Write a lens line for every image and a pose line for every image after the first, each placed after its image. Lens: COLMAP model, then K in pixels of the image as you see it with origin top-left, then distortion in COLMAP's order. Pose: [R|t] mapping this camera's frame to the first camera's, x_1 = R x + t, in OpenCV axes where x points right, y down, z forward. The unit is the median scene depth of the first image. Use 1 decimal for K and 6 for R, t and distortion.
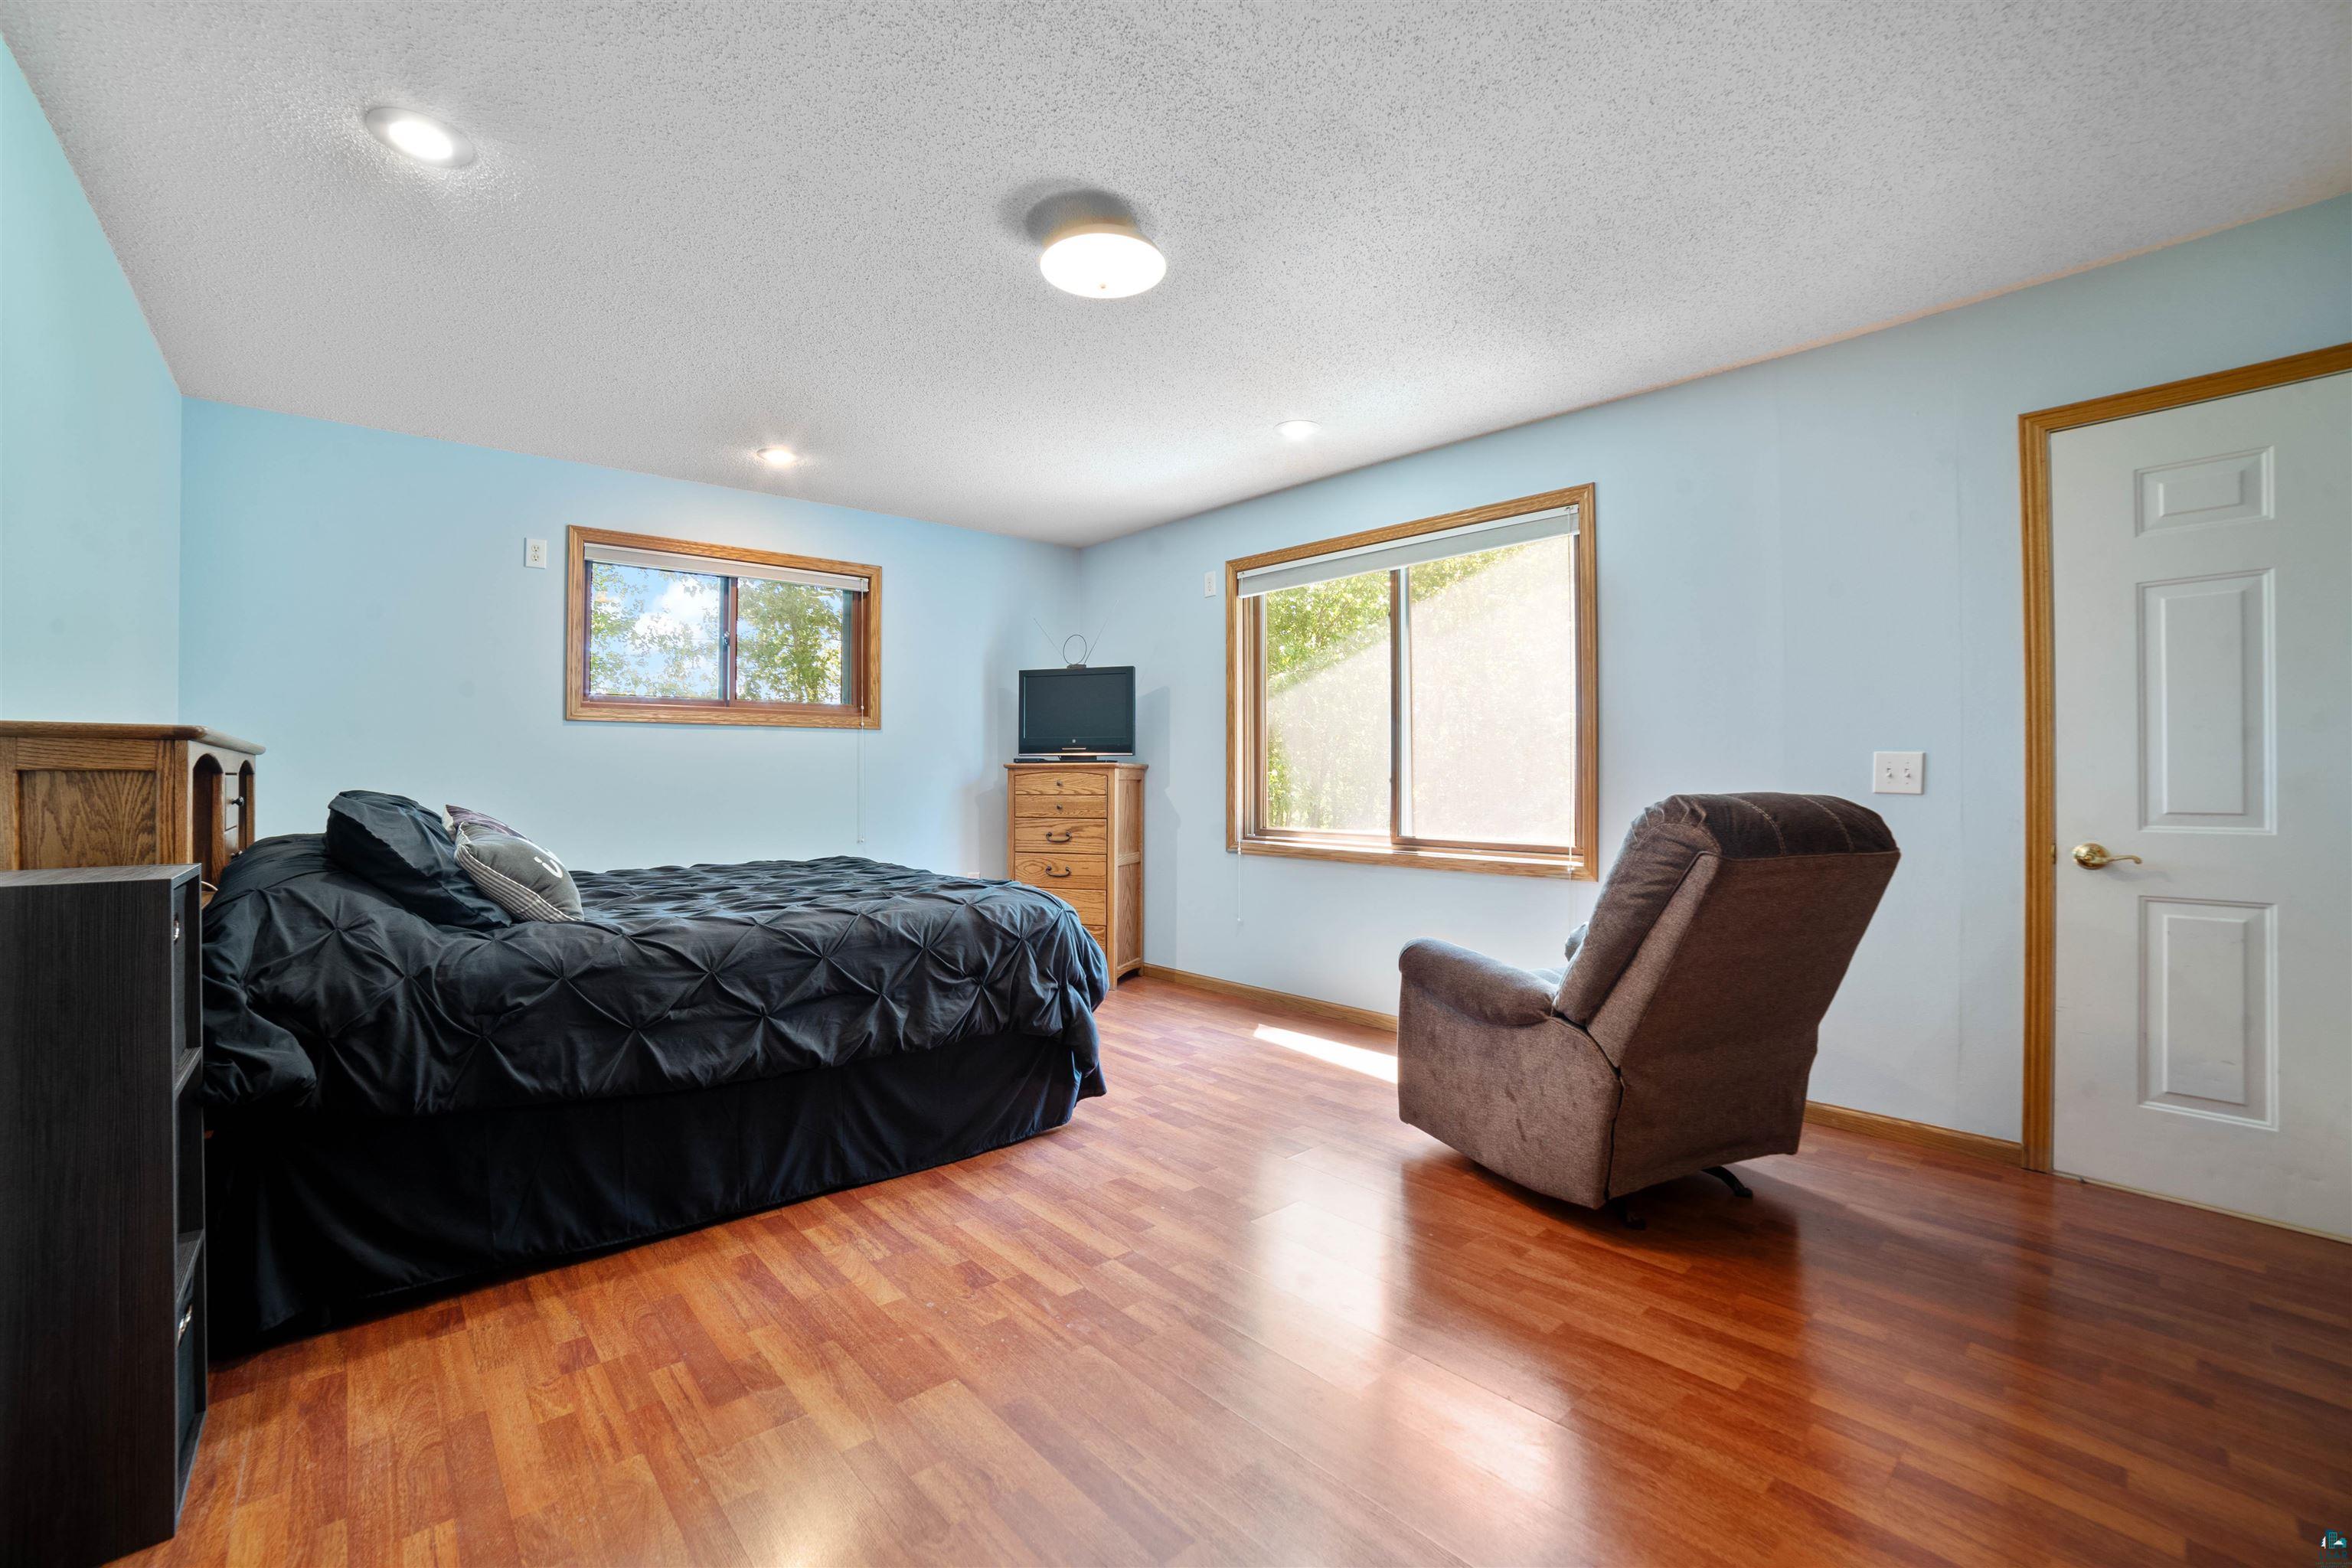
lens RADIAL K [[1008.2, 0, 1138.0], [0, 1008.2, 781.2], [0, 0, 1]] dist [-0.106841, 0.035660]
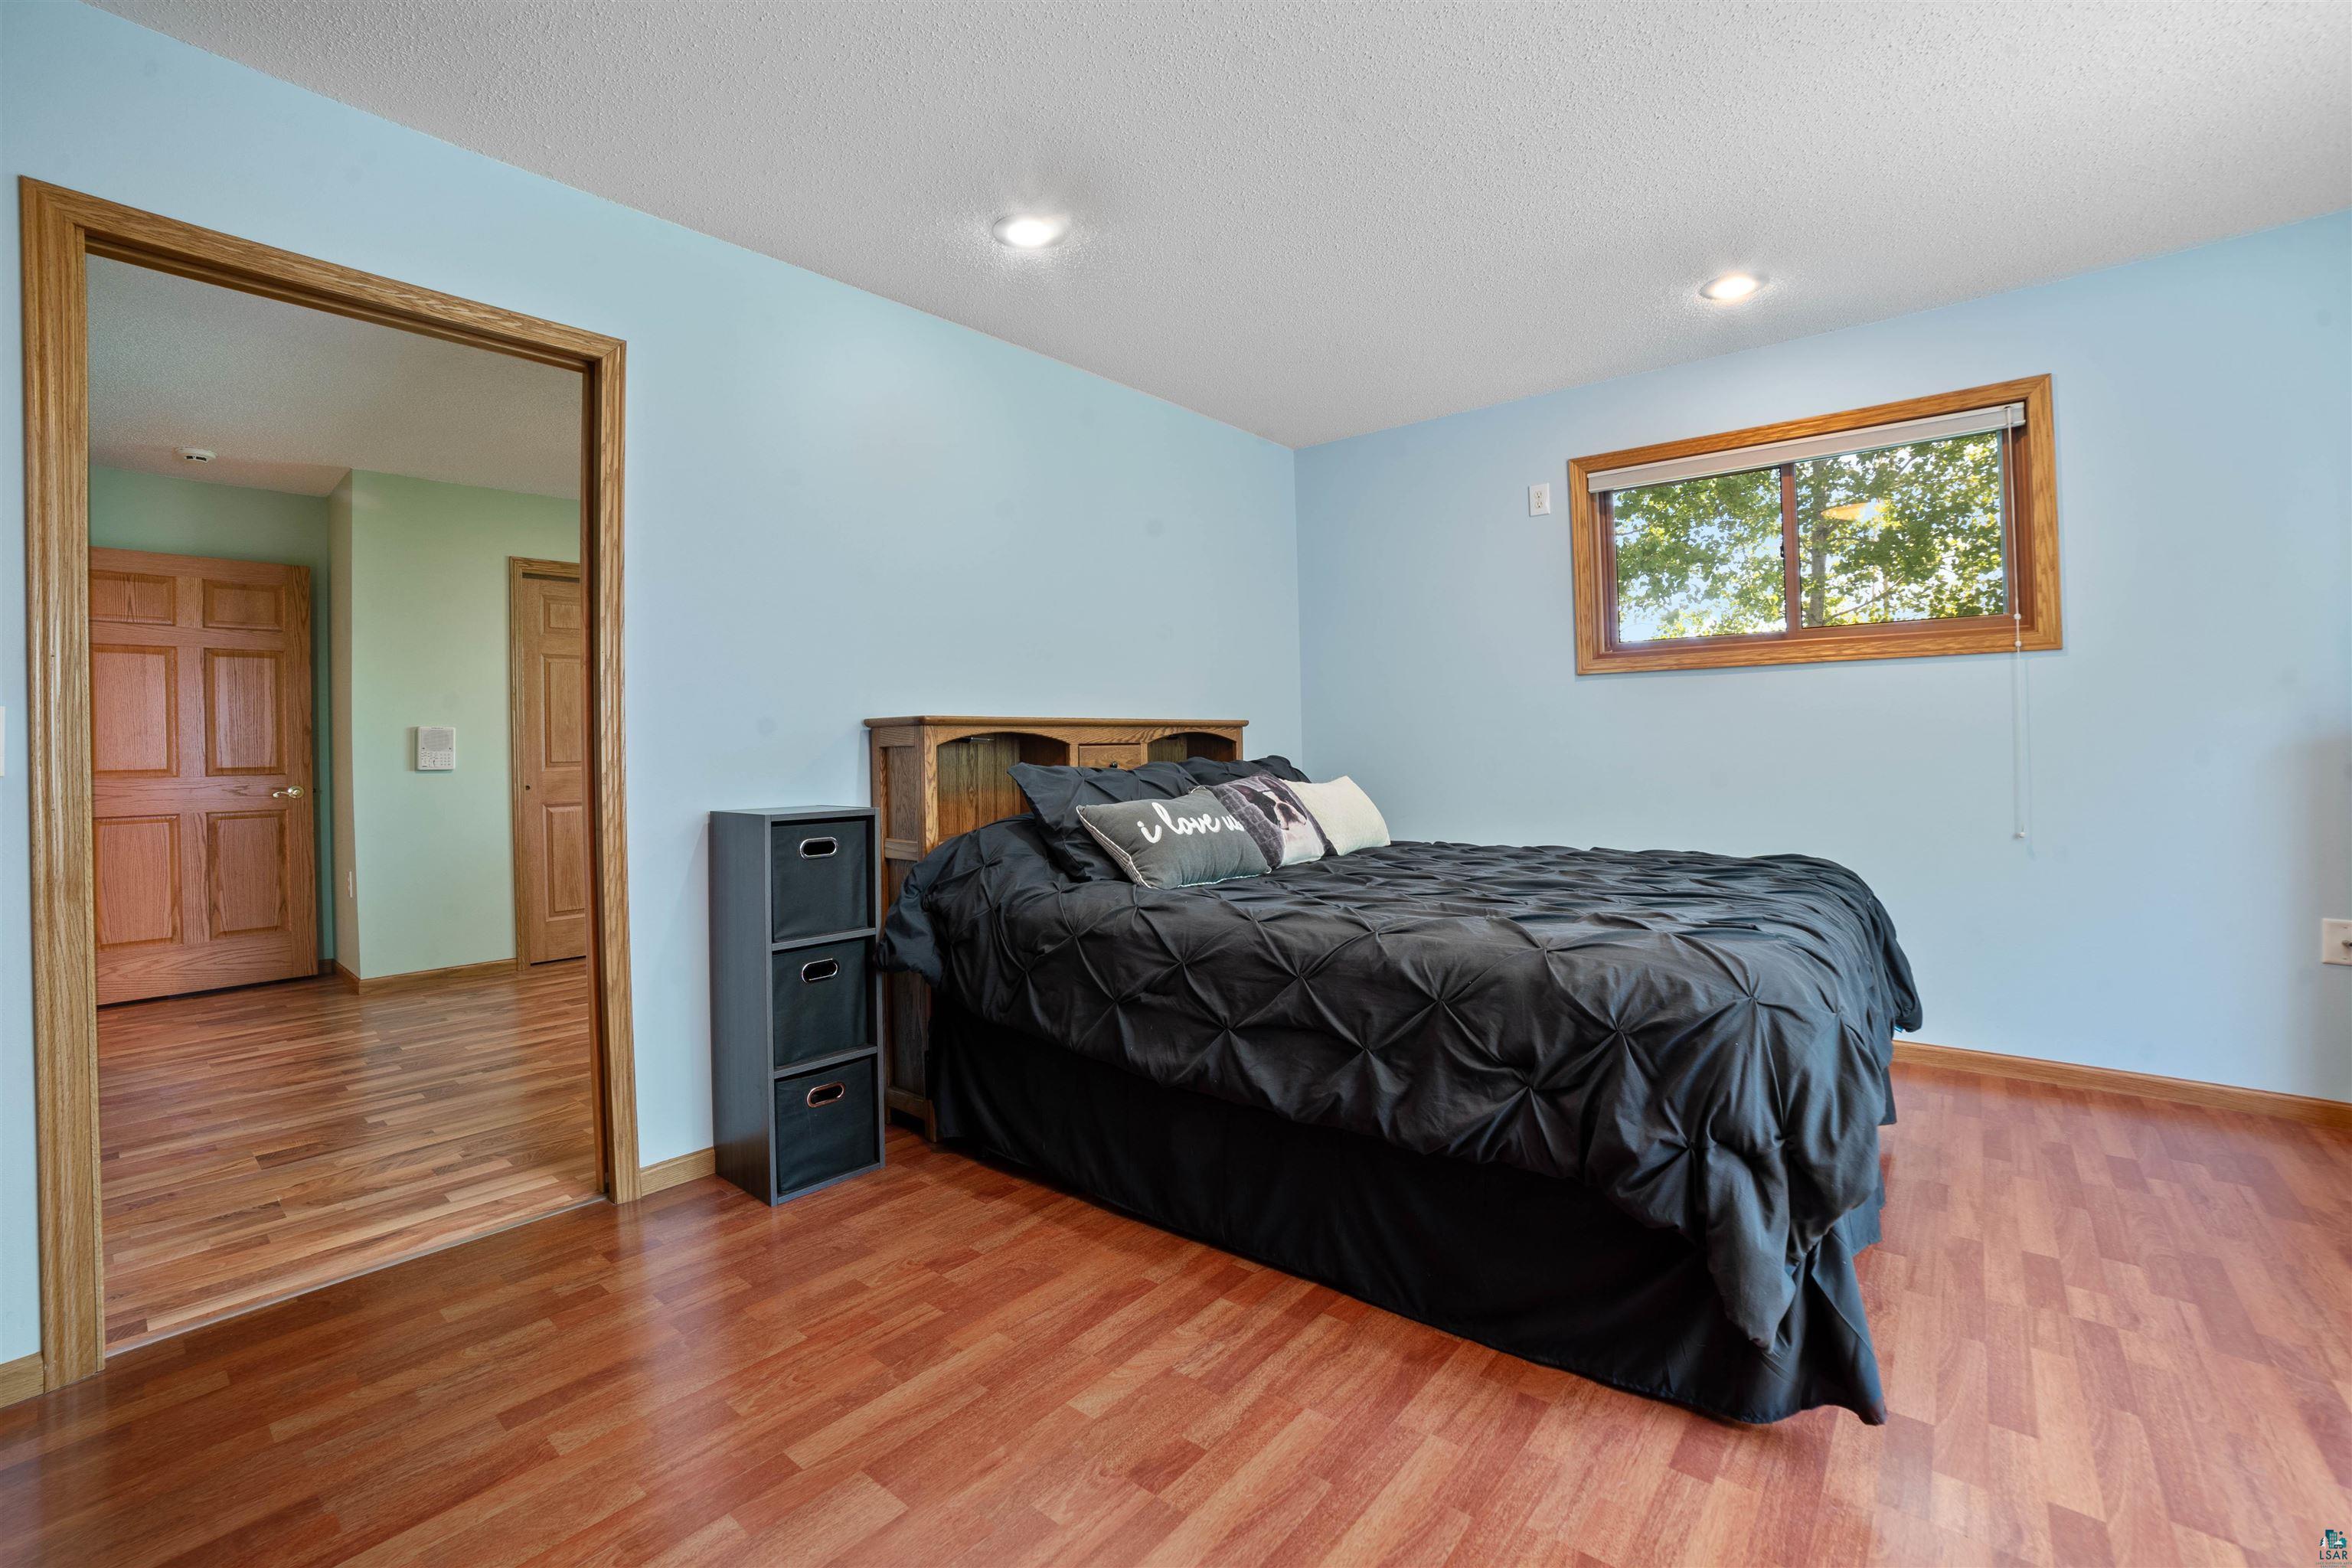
lens RADIAL K [[1008.2, 0, 1138.0], [0, 1008.2, 781.2], [0, 0, 1]] dist [-0.106841, 0.035660]
pose [[0.138037, 0.022574, -0.990170, 0.441443], [0.014586, 0.999585, 0.024822, 0.007761], [0.990320, -0.017869, 0.137650, 0.814930]]
